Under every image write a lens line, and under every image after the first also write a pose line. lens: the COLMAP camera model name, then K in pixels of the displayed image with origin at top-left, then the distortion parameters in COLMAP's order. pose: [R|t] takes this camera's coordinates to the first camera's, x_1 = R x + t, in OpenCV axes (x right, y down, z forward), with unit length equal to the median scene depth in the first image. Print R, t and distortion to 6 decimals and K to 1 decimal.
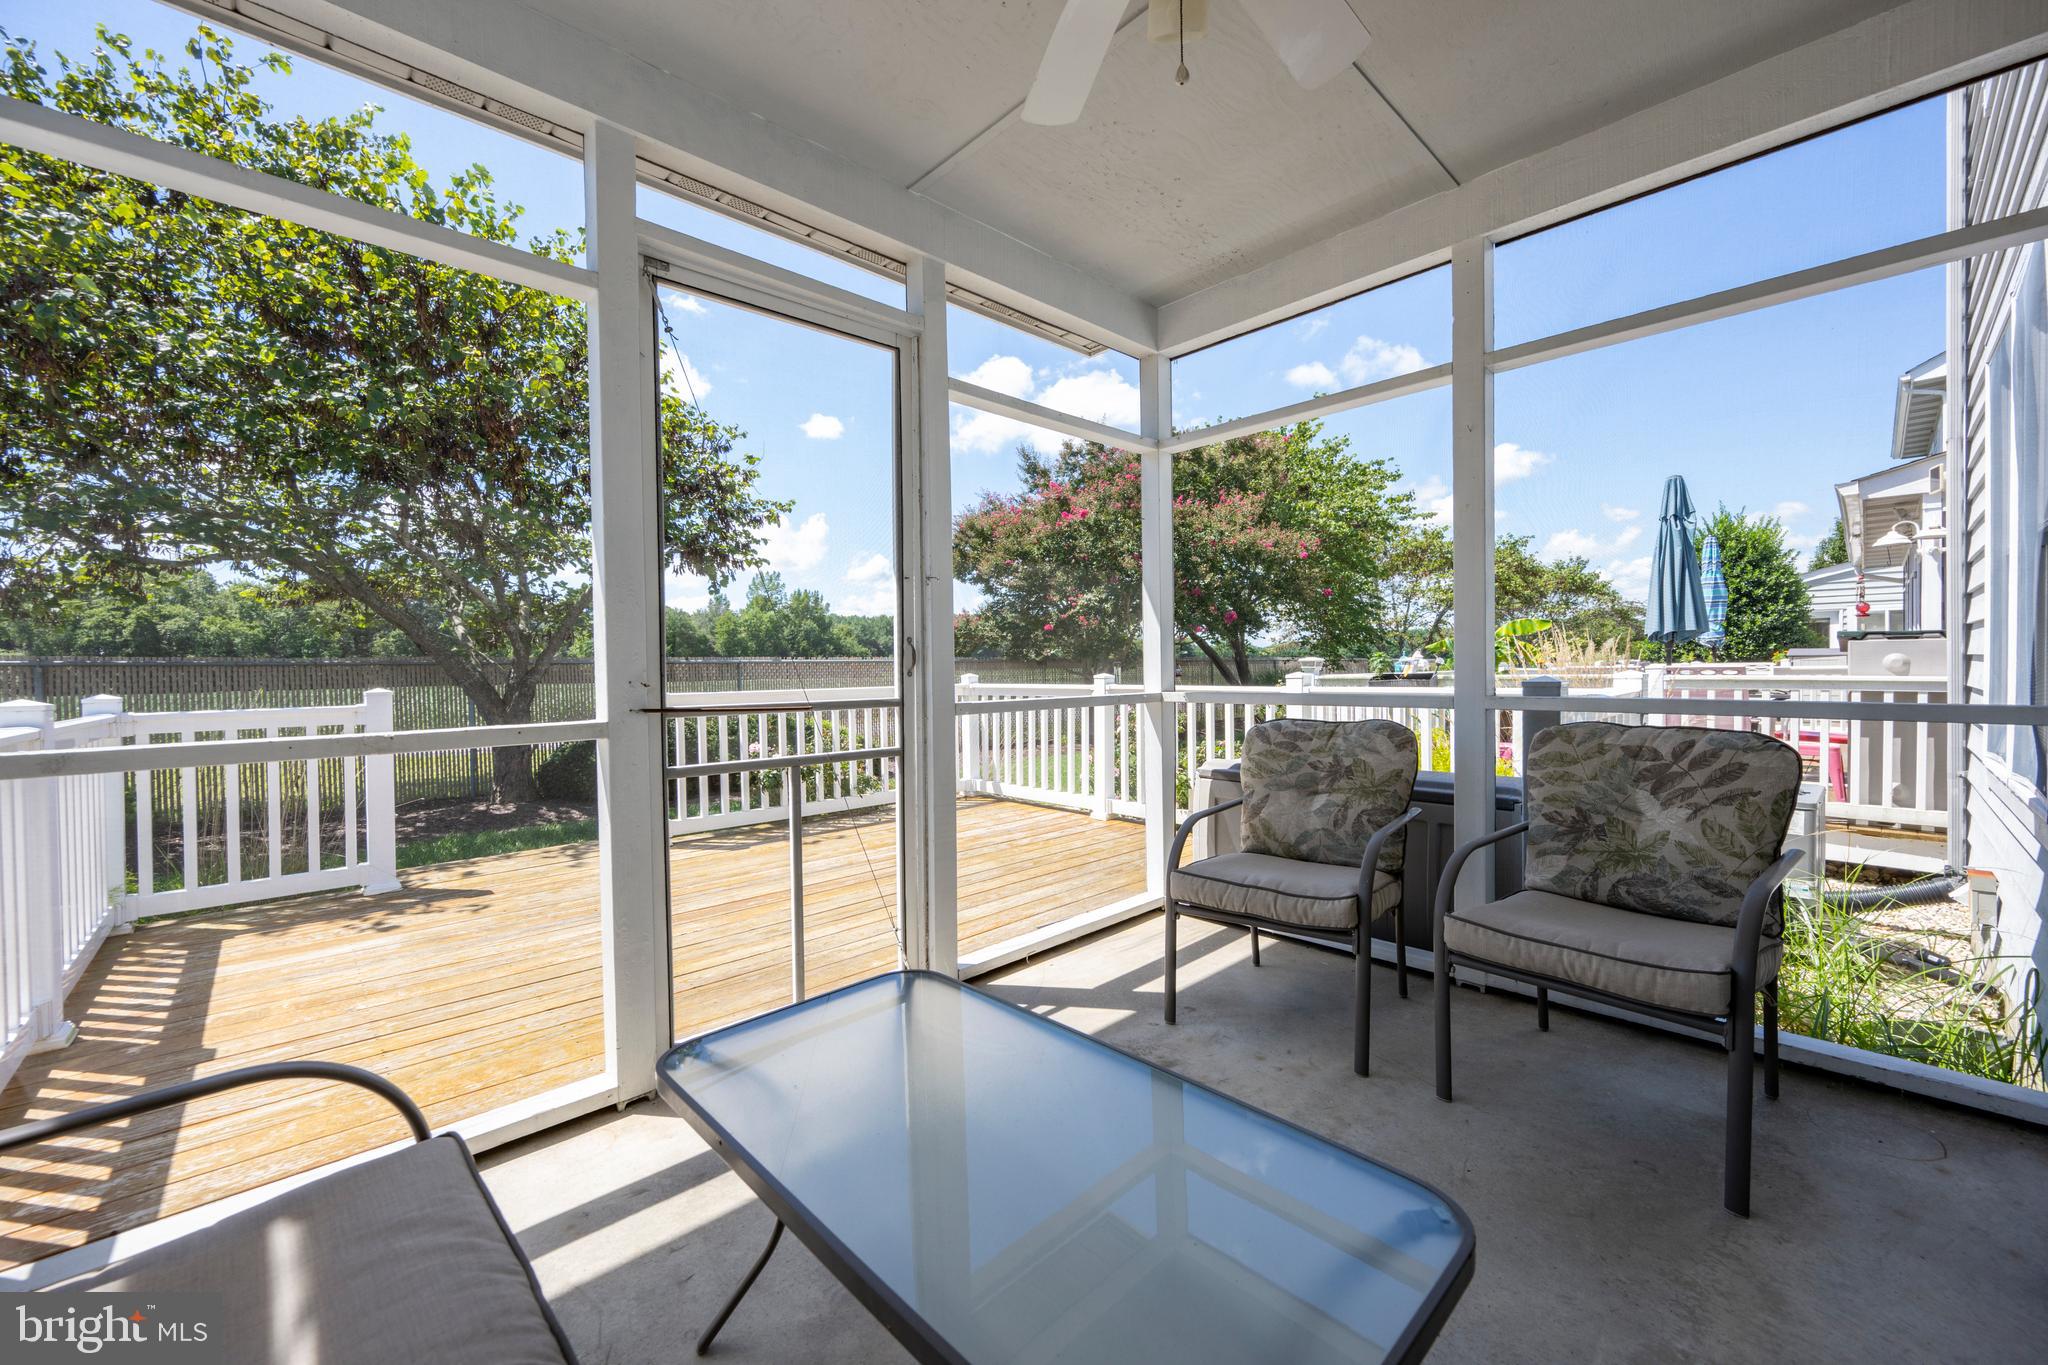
lens RADIAL K [[808.9, 0, 1031.1], [0, 808.9, 683.7], [0, 0, 1]] dist [-0.001674, -0.000103]
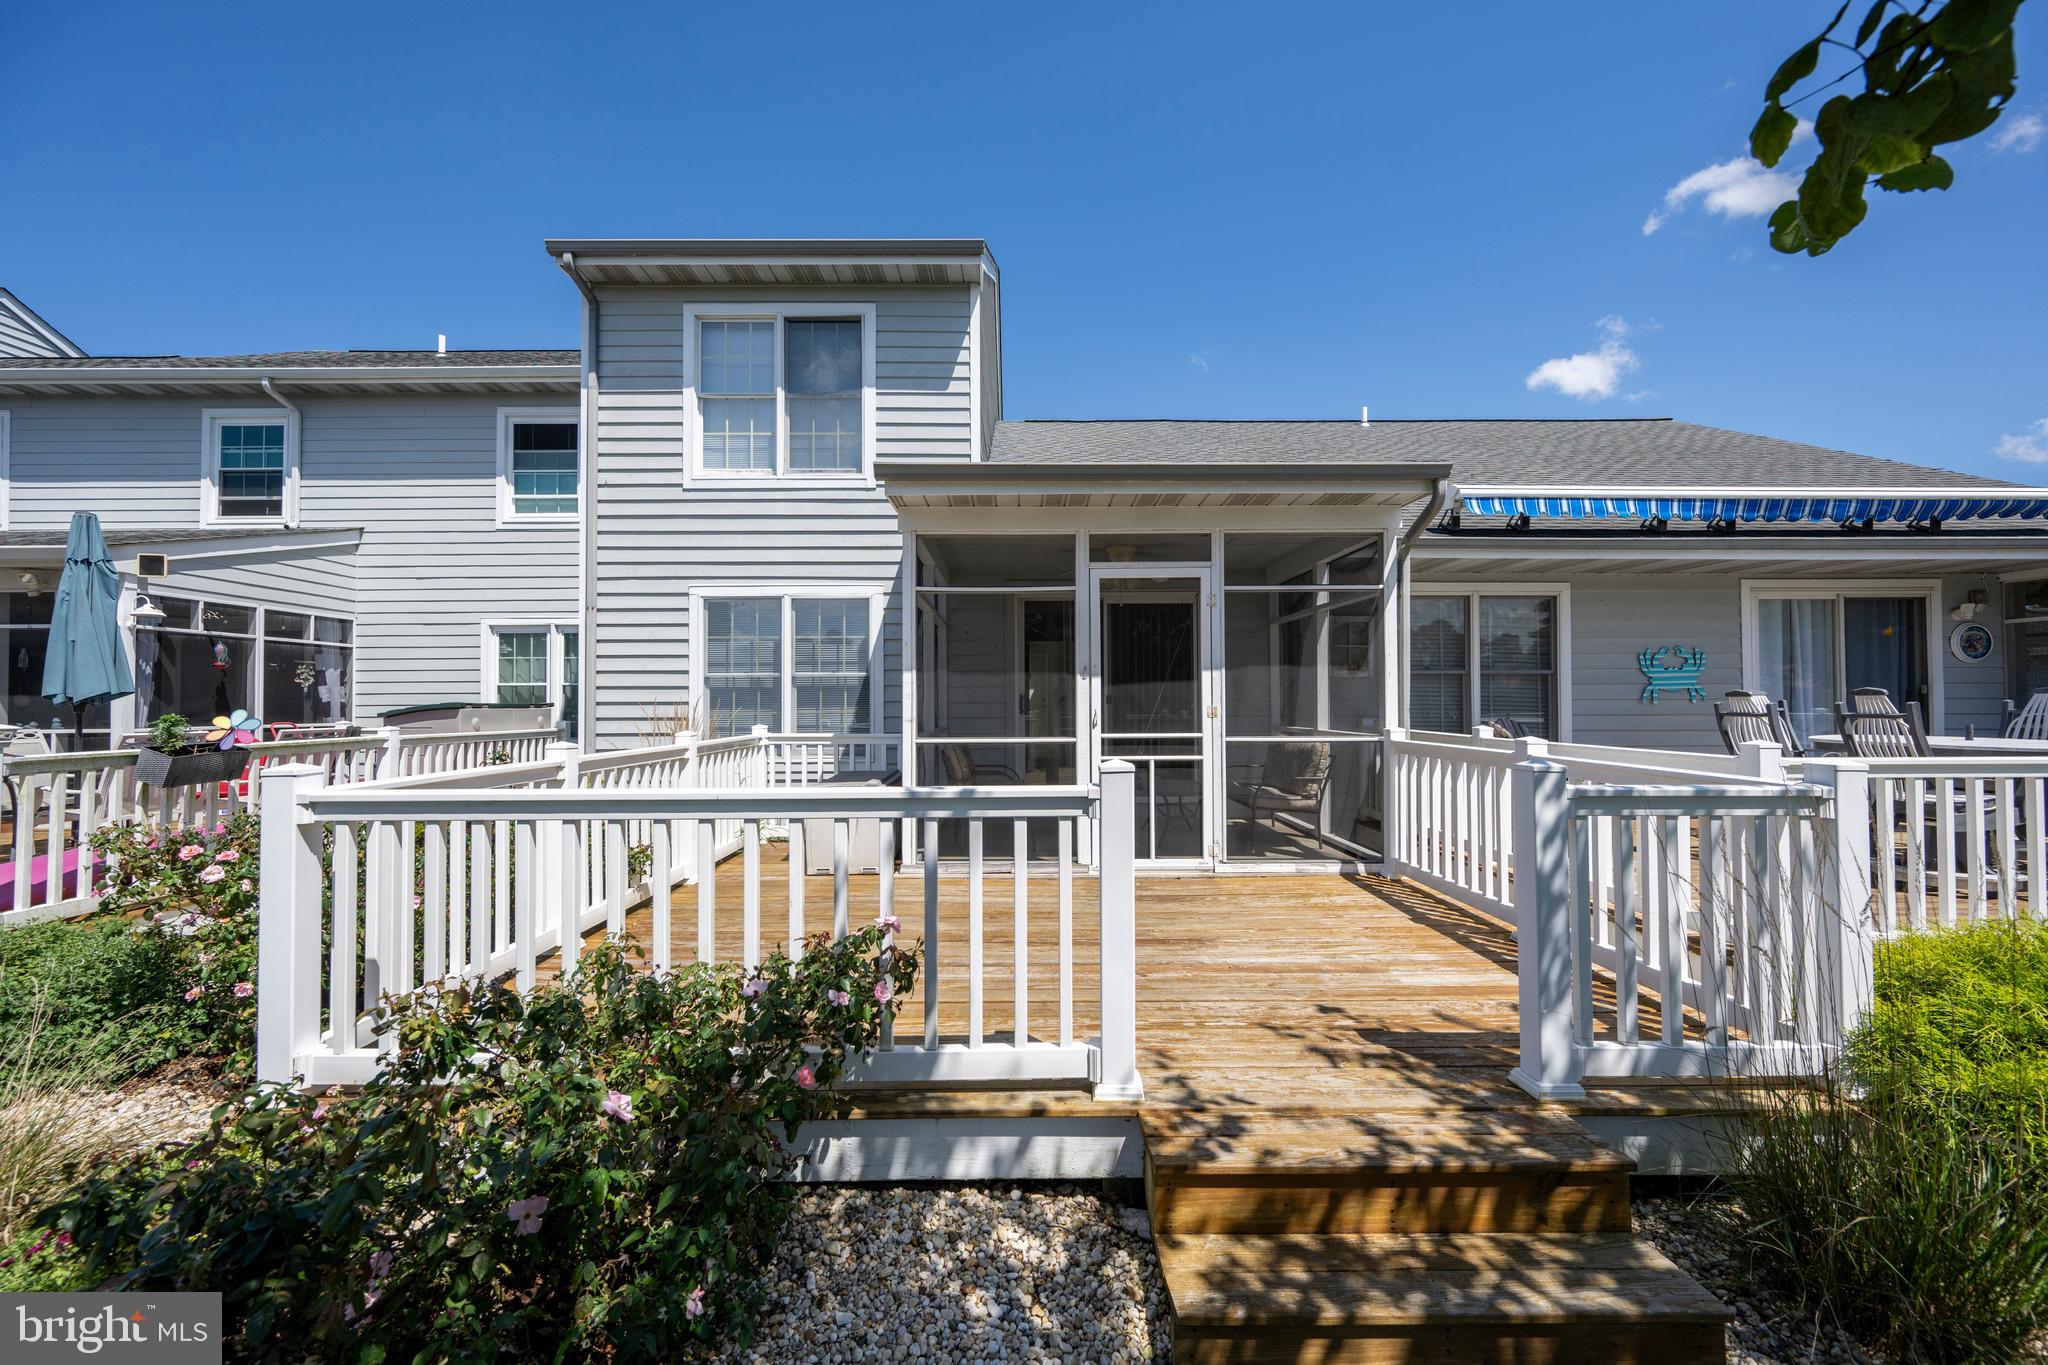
lens RADIAL K [[792.9, 0, 1033.3], [0, 792.9, 690.6], [0, 0, 1]] dist [-0.000530, -0.000102]
pose [[-0.740435, 0.026096, 0.671621, -1.298747], [0.029545, 0.999544, -0.006266, -0.077223], [-0.671478, 0.015203, -0.740869, 2.383343]]
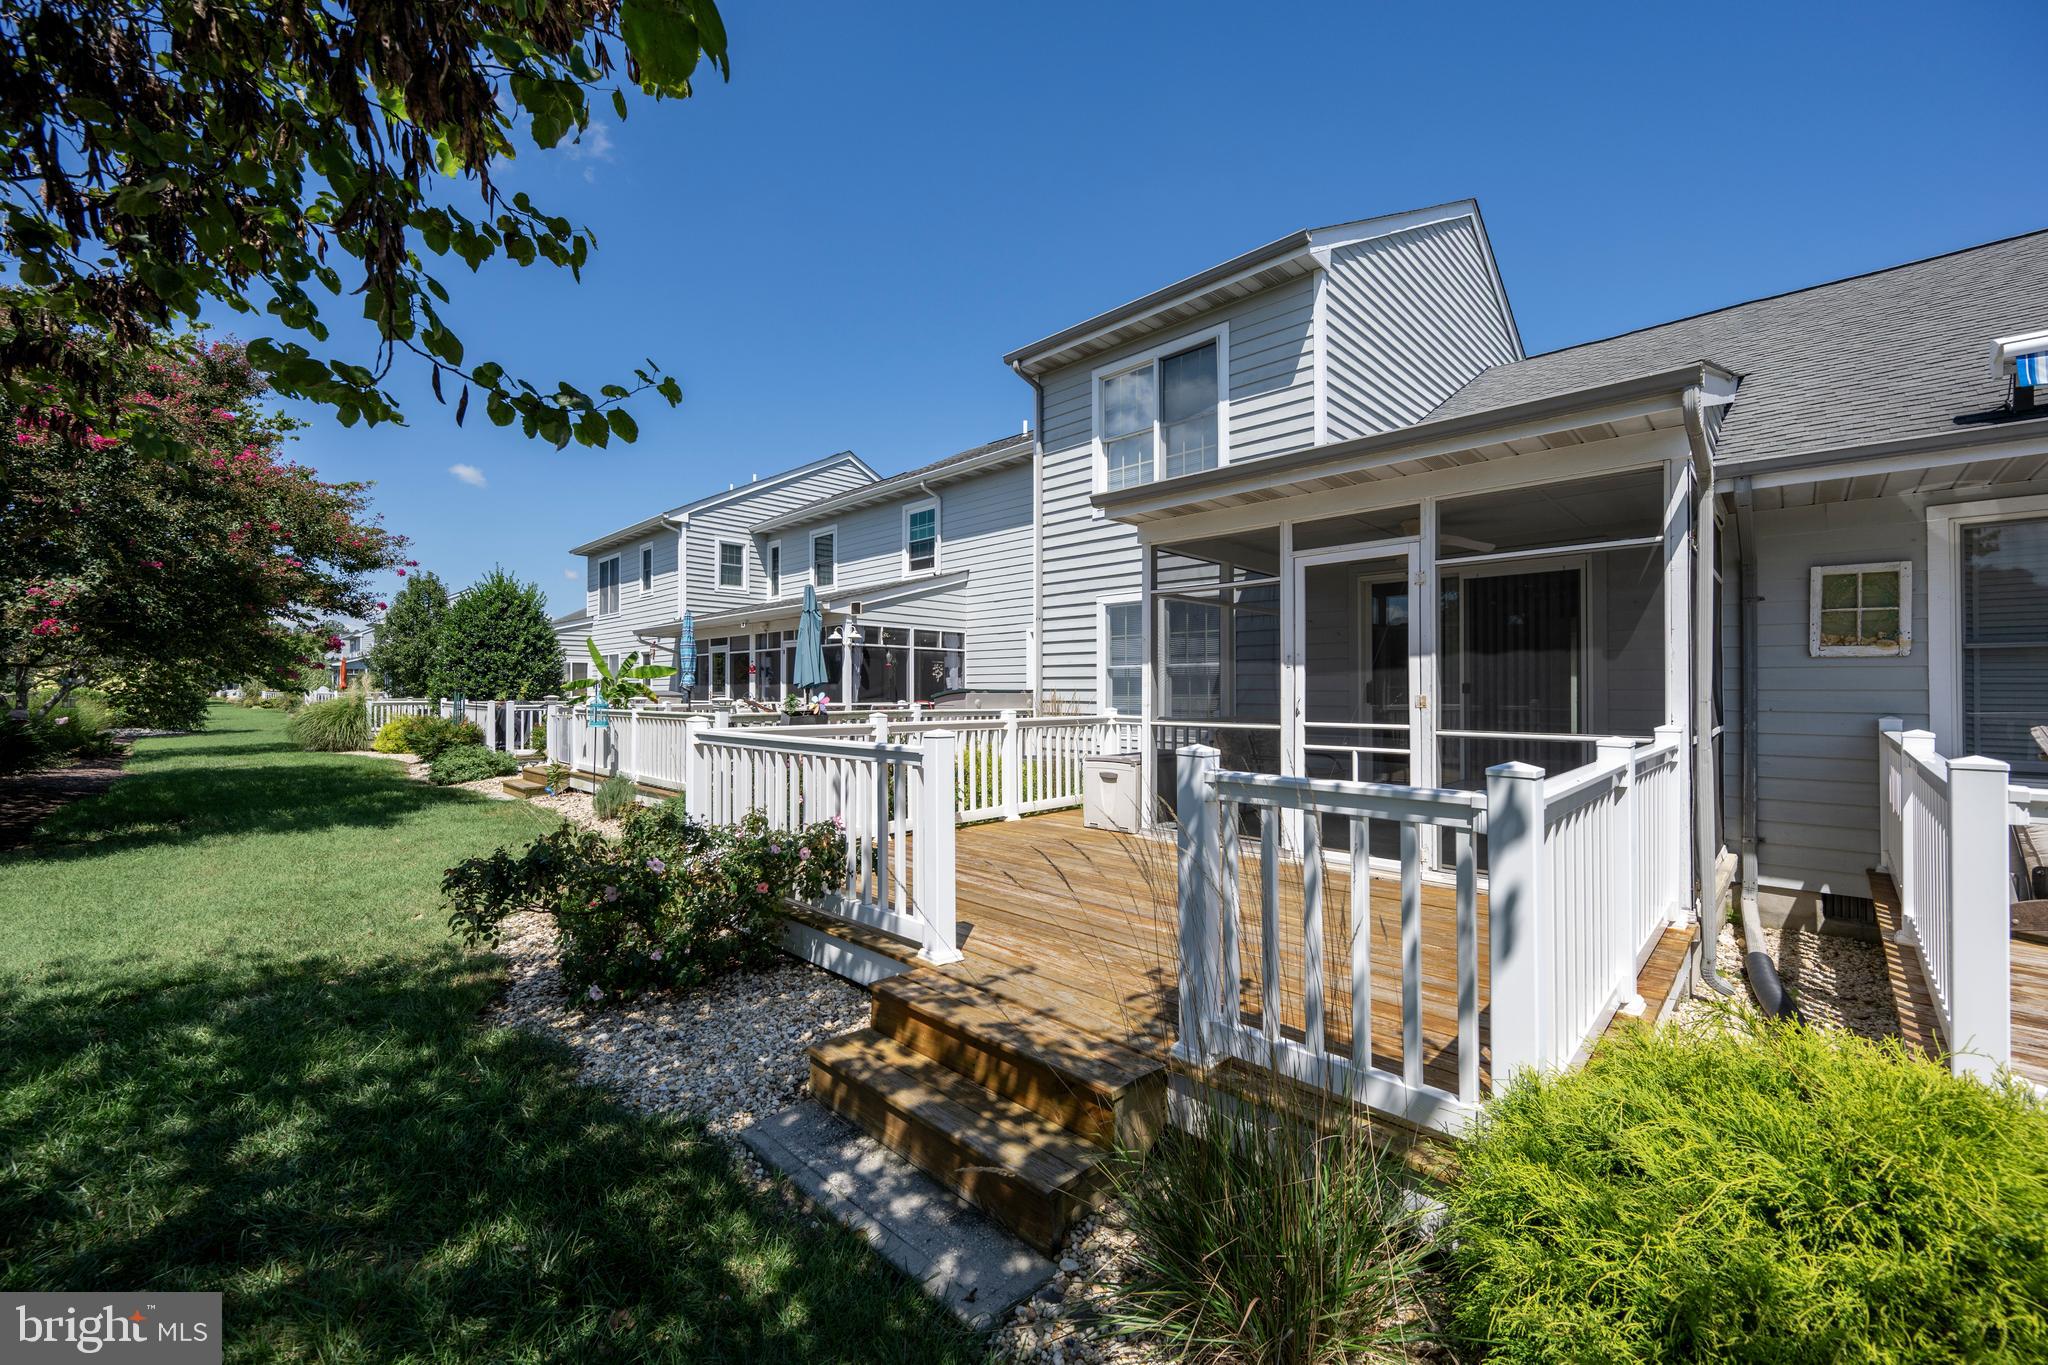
lens RADIAL K [[808.9, 0, 1031.1], [0, 808.9, 683.7], [0, 0, 1]] dist [-0.001674, -0.000103]
pose [[-0.050017, 0.022412, 0.998497, -2.034306], [0.021802, 0.999534, -0.021344, -0.046124], [-0.998510, 0.020701, -0.050483, 1.624518]]
